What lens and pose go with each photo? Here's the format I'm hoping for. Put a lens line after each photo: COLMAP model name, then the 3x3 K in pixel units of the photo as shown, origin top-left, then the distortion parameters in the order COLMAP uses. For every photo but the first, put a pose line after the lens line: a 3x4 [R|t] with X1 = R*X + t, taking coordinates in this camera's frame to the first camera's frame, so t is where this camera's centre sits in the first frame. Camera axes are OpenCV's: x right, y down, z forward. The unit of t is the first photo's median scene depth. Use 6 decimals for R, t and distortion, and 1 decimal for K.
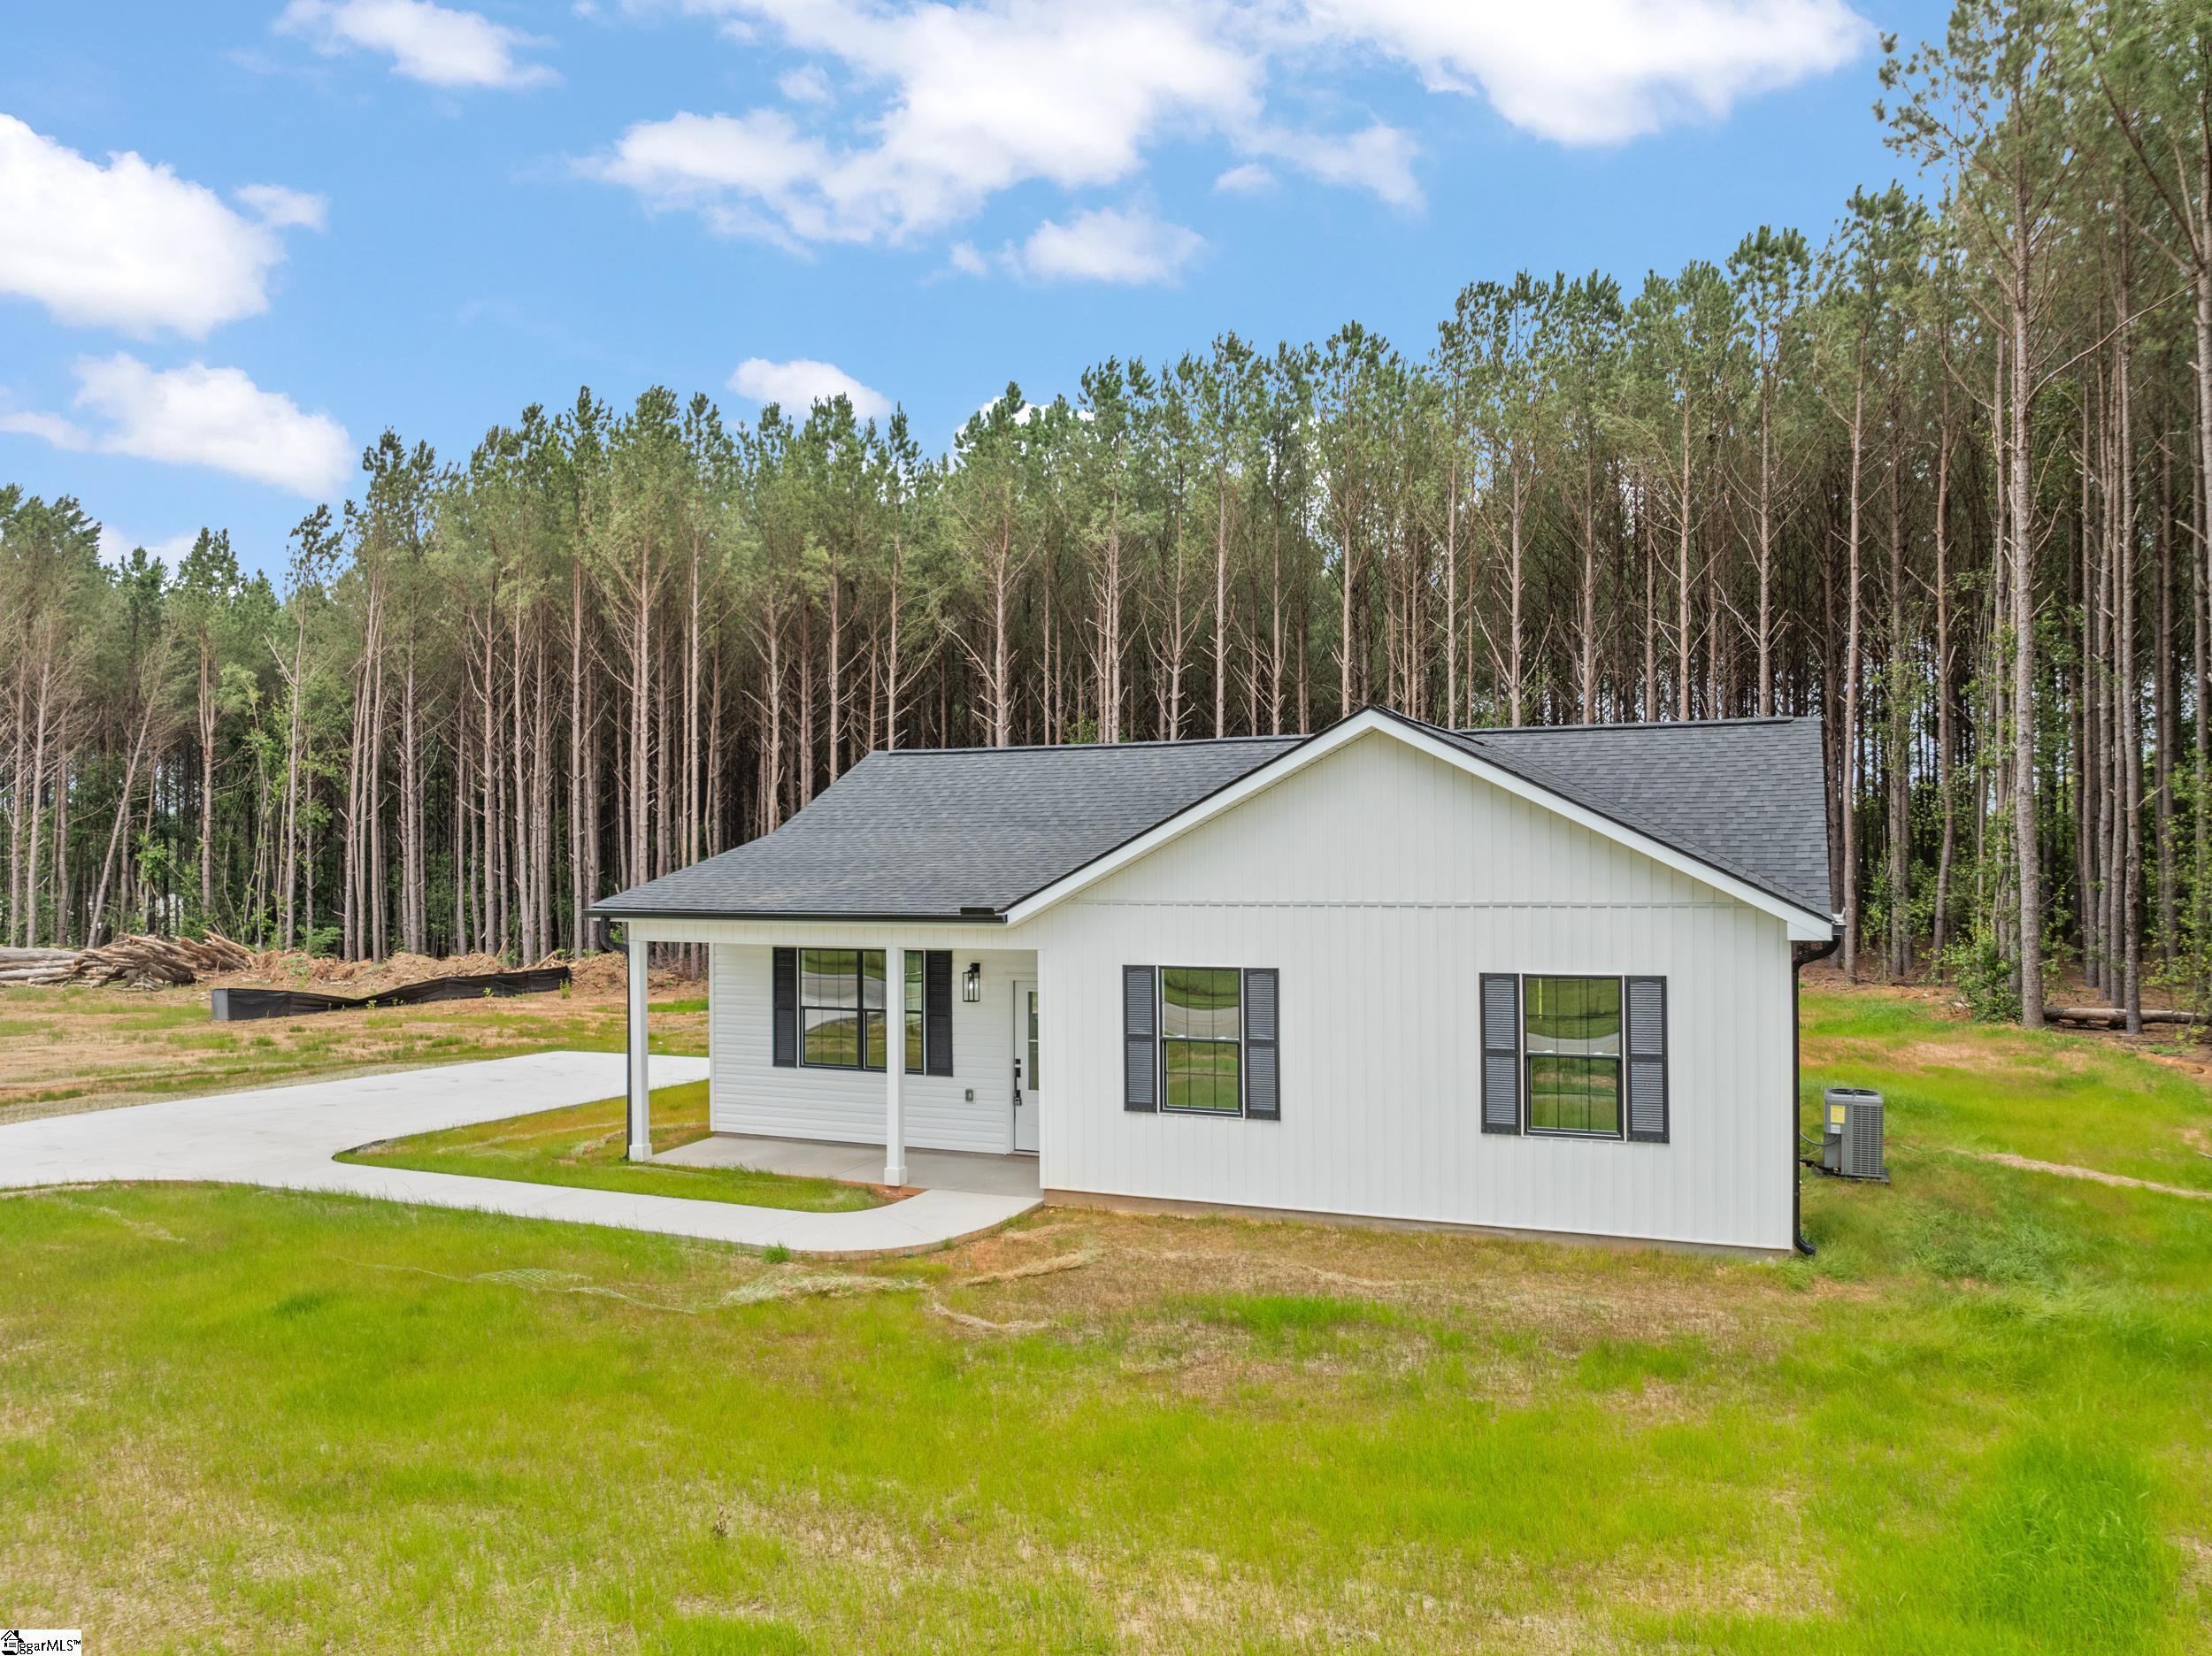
lens RADIAL K [[1547.0, 0, 1105.8], [0, 1547.0, 829.6], [0, 0, 1]] dist [-0.009232, -0.001972]
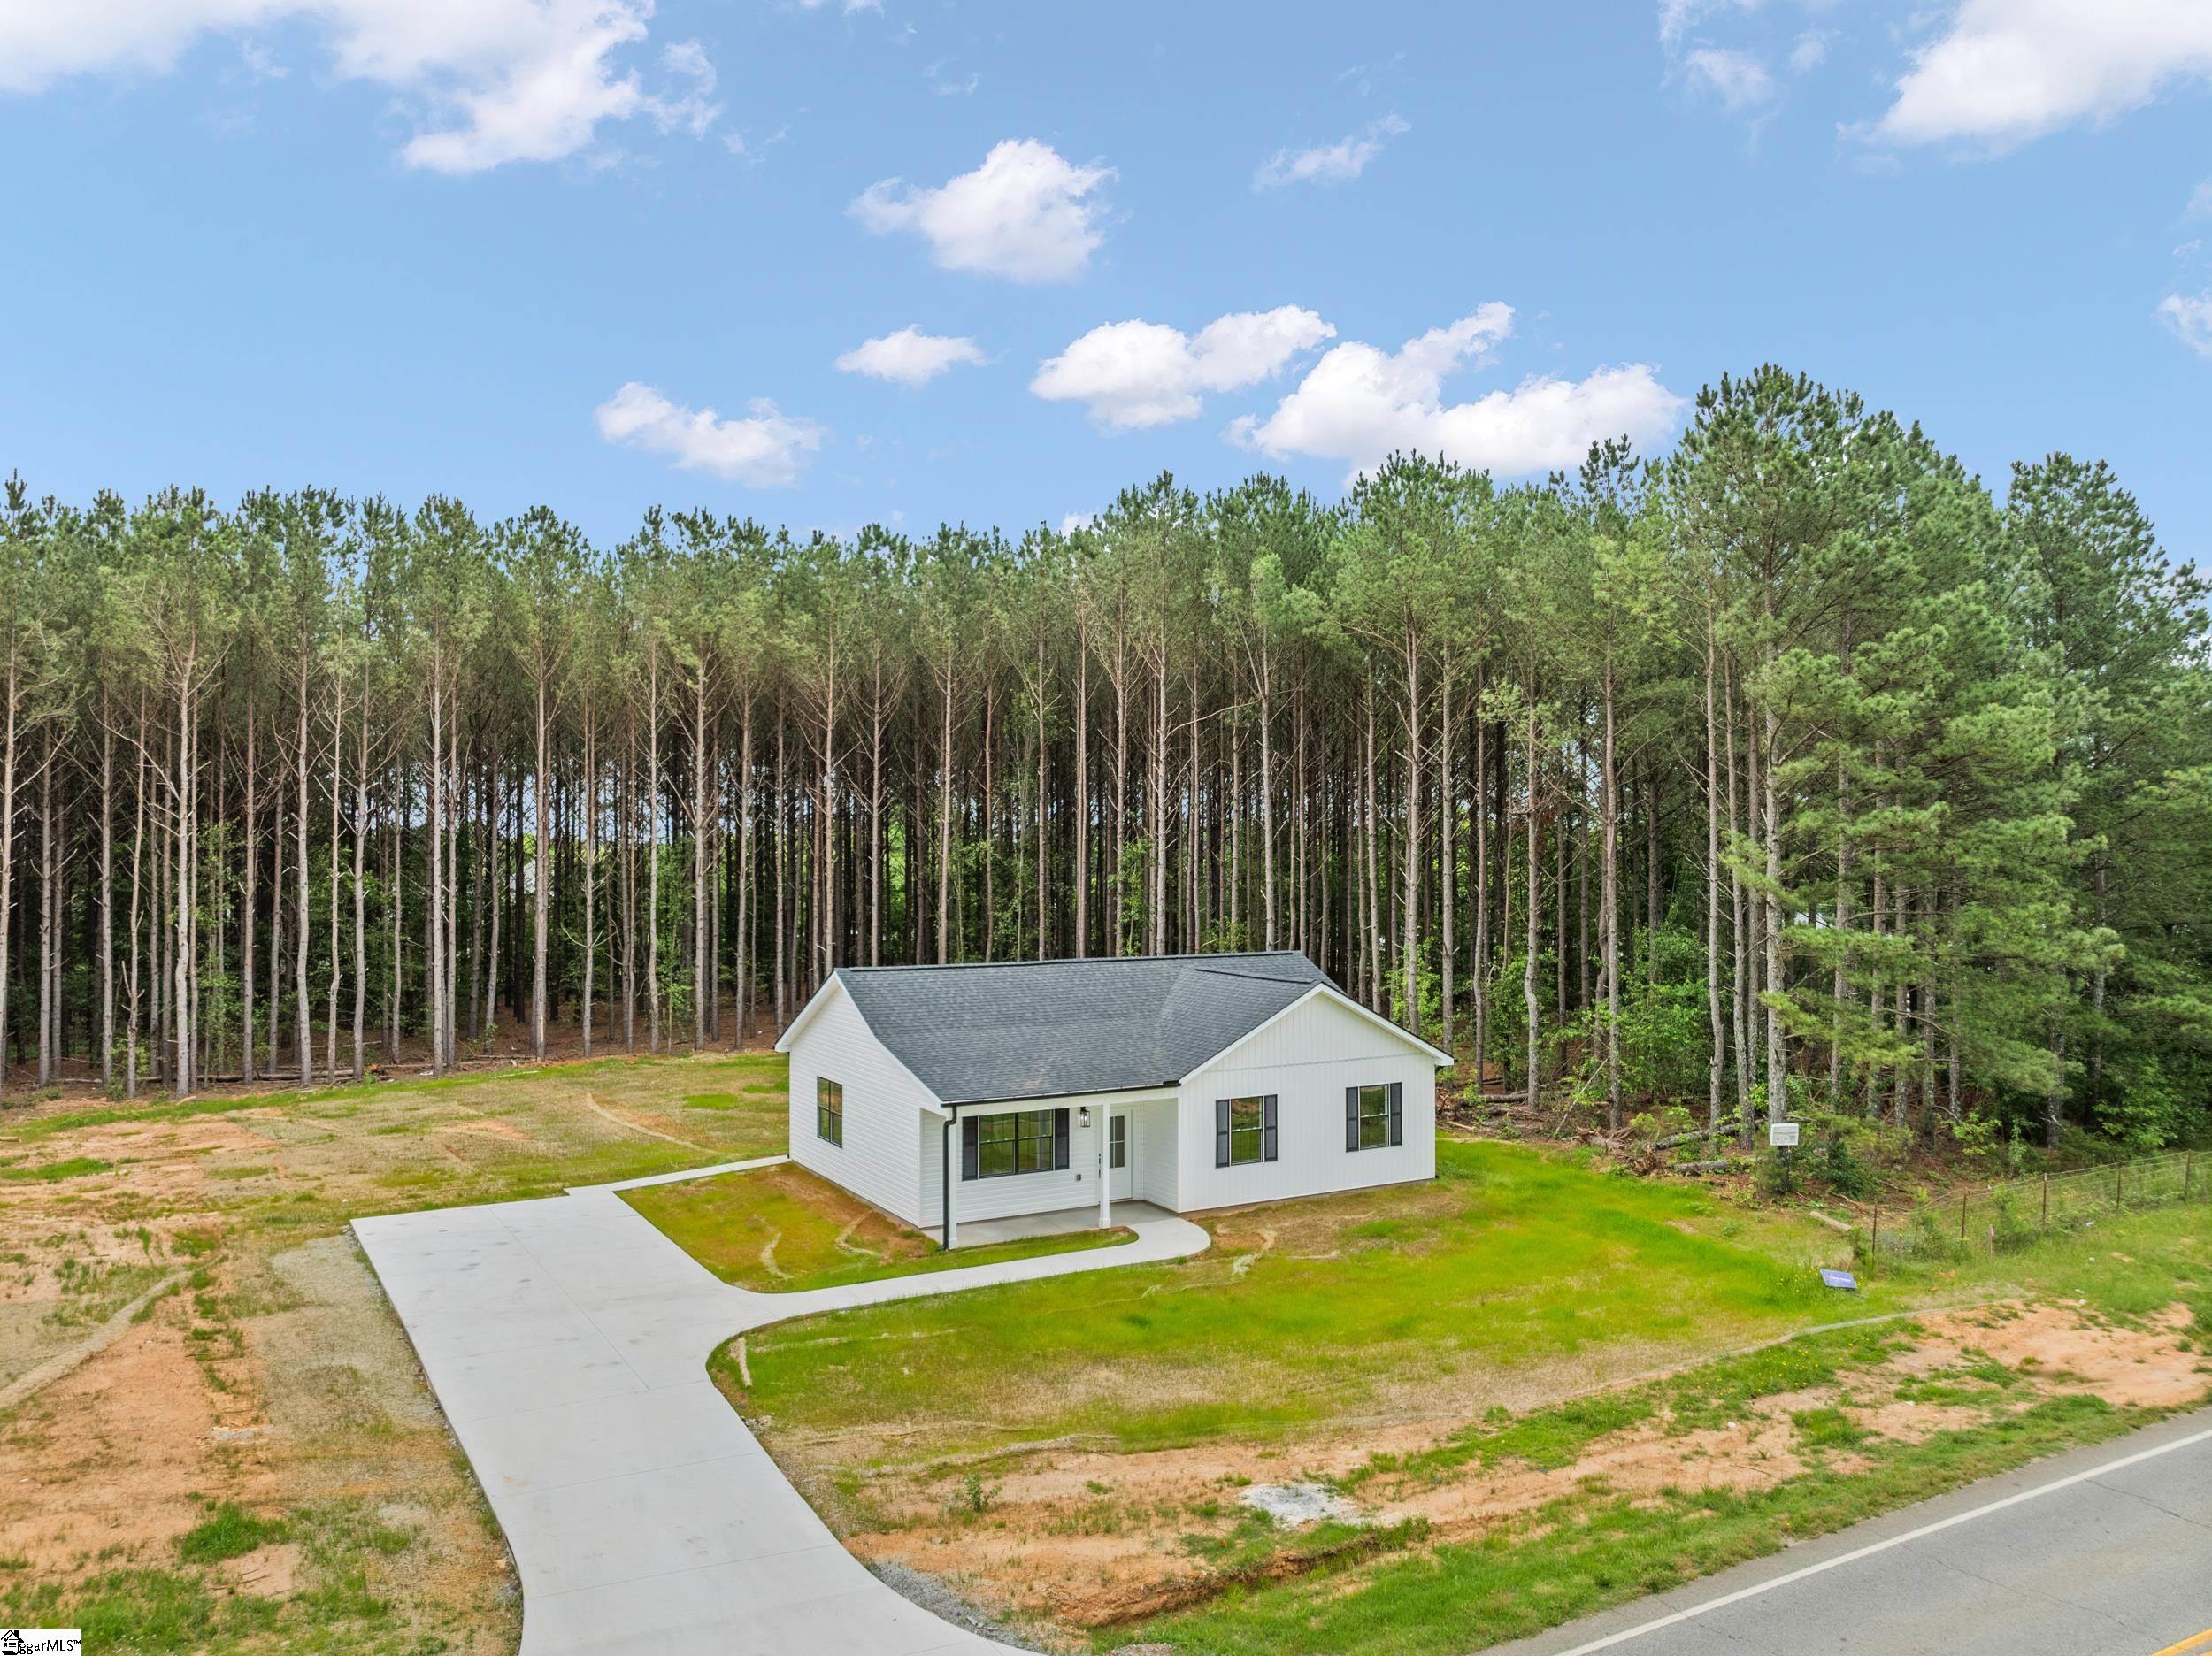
lens RADIAL K [[1547.0, 0, 1105.6], [0, 1547.0, 835.7], [0, 0, 1]] dist [-0.009232, -0.001972]
pose [[0.590789, 0.015032, 0.806686, -2.009913], [-0.019086, 0.999807, -0.004653, -0.294697], [-0.806601, -0.012648, 0.590961, -0.151976]]
